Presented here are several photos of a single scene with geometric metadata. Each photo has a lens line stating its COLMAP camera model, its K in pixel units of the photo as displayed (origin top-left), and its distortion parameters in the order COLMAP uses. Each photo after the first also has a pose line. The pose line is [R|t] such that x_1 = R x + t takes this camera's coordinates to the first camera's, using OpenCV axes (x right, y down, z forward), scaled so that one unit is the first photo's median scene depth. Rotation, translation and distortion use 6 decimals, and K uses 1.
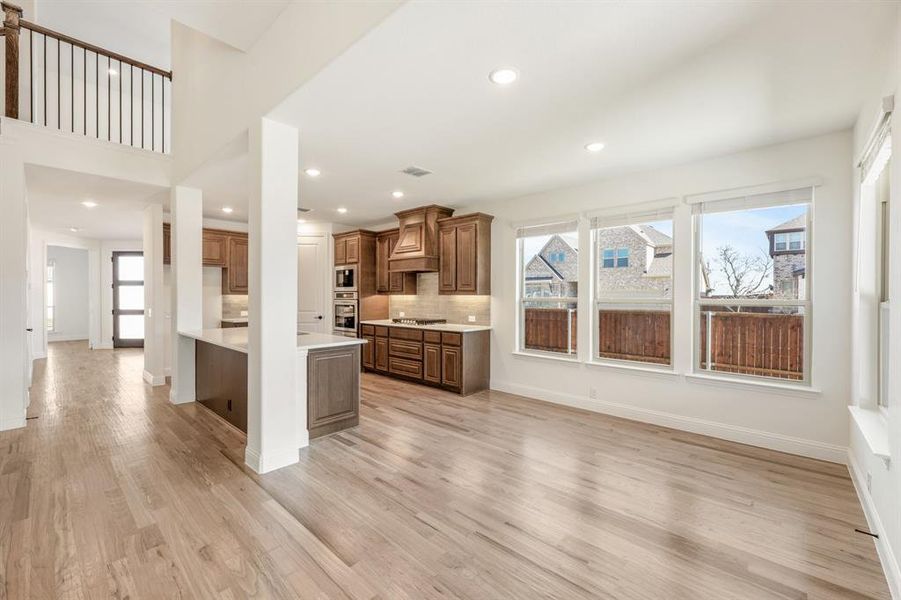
lens RADIAL K [[371.8, 0, 441.1], [0, 371.8, 297.5], [0, 0, 1]] dist [0.005081, -0.000925]
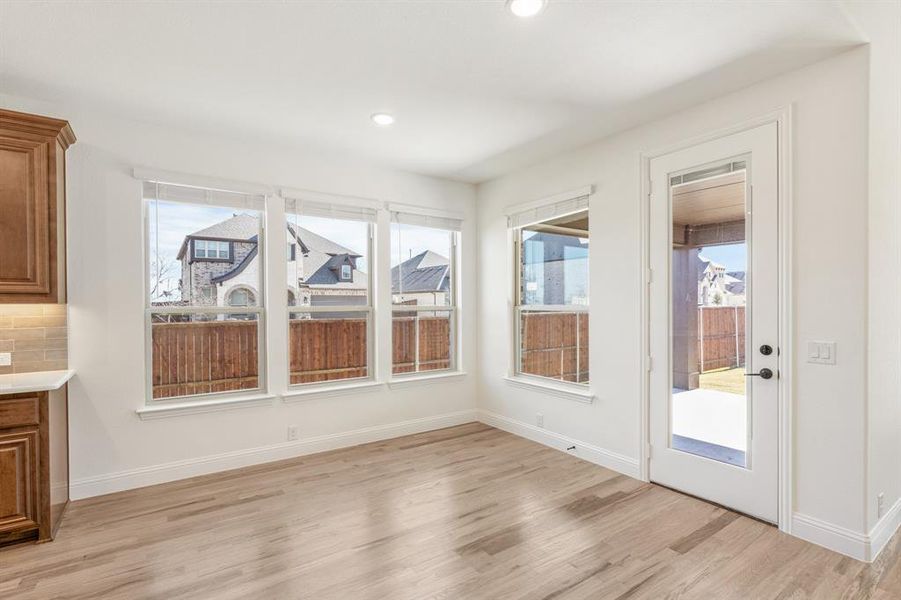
lens RADIAL K [[433.8, 0, 443.6], [0, 433.8, 307.0], [0, 0, 1]] dist [-0.002020, 0.000719]
pose [[0.219572, -0.013808, 0.975499, -0.300784], [0.008946, 0.999886, 0.012139, -0.004015], [-0.975555, 0.006062, 0.219670, 0.414752]]
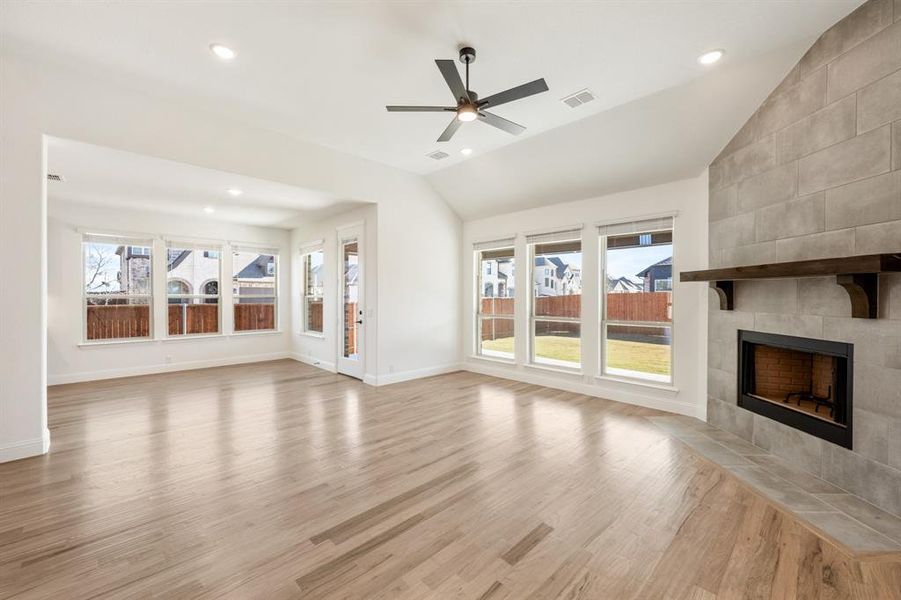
lens RADIAL K [[371.8, 0, 444.9], [0, 371.8, 297.2], [0, 0, 1]] dist [0.005081, -0.000925]
pose [[0.054328, -0.011223, 0.998460, -0.810334], [0.002120, 0.999936, 0.011124, -0.003503], [-0.998521, 0.001513, 0.054348, -0.136916]]
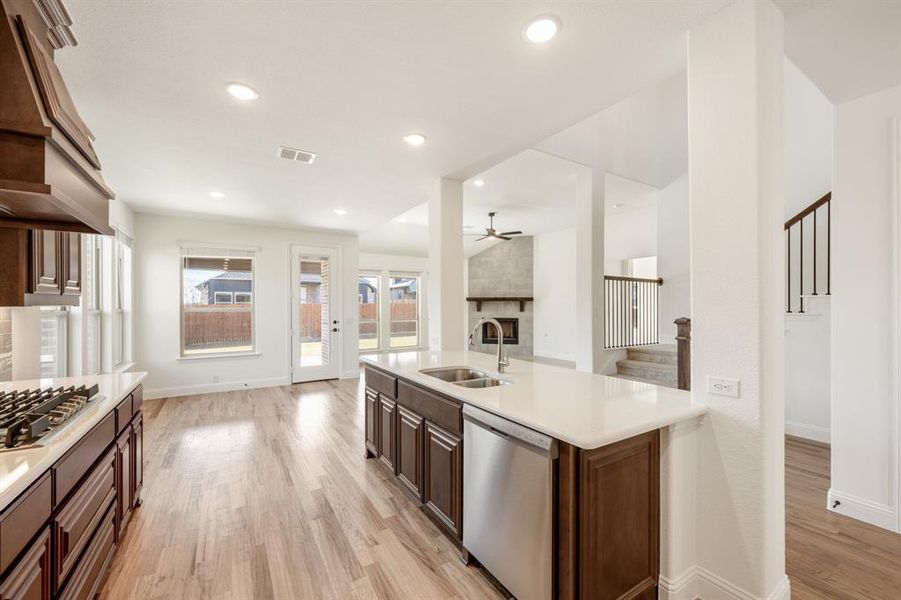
lens RADIAL K [[362.6, 0, 450.9], [0, 362.6, 304.3], [0, 0, 1]] dist [0.002437, 0.000151]
pose [[-0.966531, -0.002834, 0.256534, -0.451545], [-0.002623, 0.999996, 0.001165, -0.010407], [-0.256536, 0.000453, -0.966535, 1.275243]]
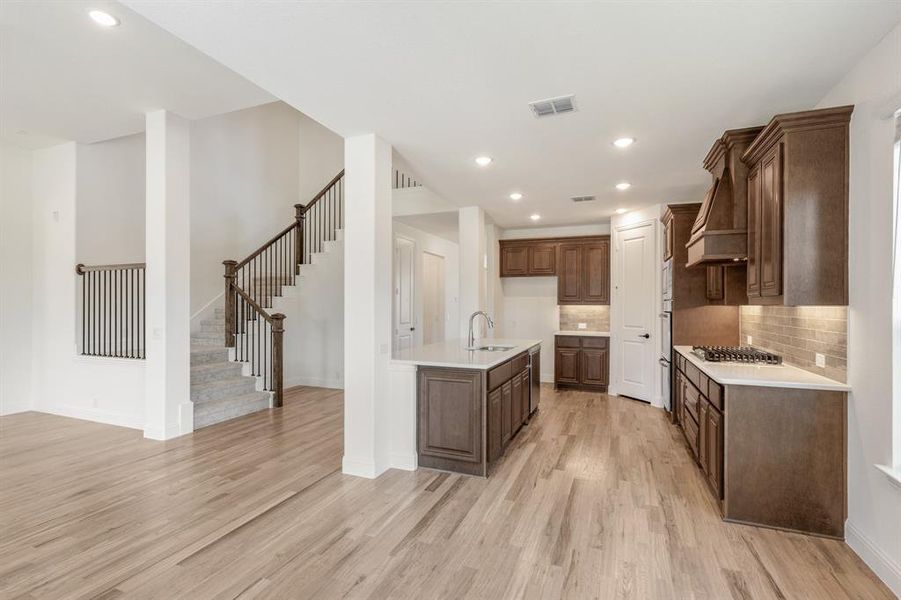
lens RADIAL K [[418.1, 0, 449.7], [0, 418.1, 303.9], [0, 0, 1]] dist [-0.005788, 0.000459]
pose [[0.363444, -0.004495, -0.931605, 0.394489], [-0.004869, 0.999966, -0.006724, -0.002672], [0.931603, 0.006980, 0.363409, 0.445597]]
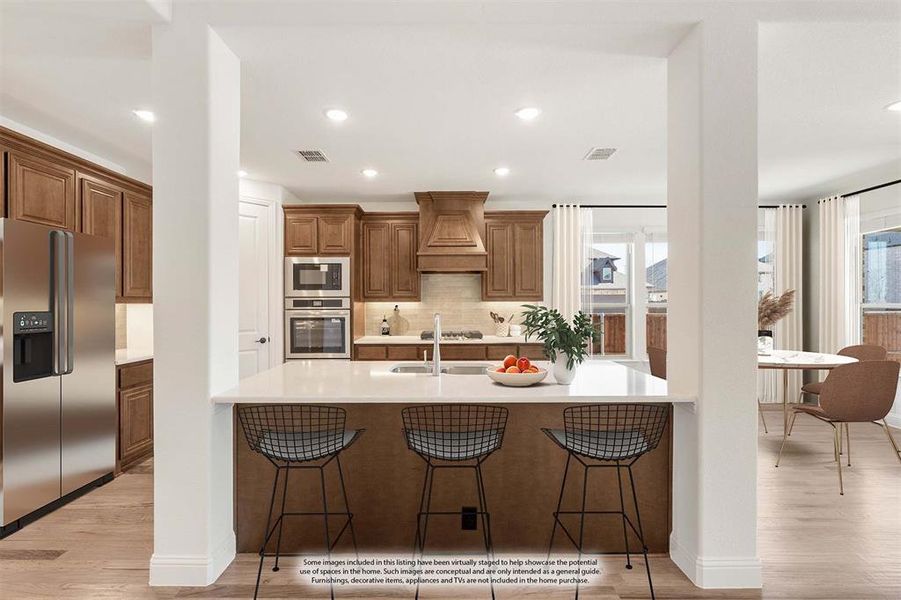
lens RADIAL K [[371.8, 0, 445.6], [0, 371.8, 297.9], [0, 0, 1]] dist [0.005081, -0.000925]
pose [[0.739875, 0.000777, 0.672744, -0.668948], [0.009739, 0.999882, -0.011867, -0.006105], [-0.672674, 0.015332, 0.739780, 0.469817]]
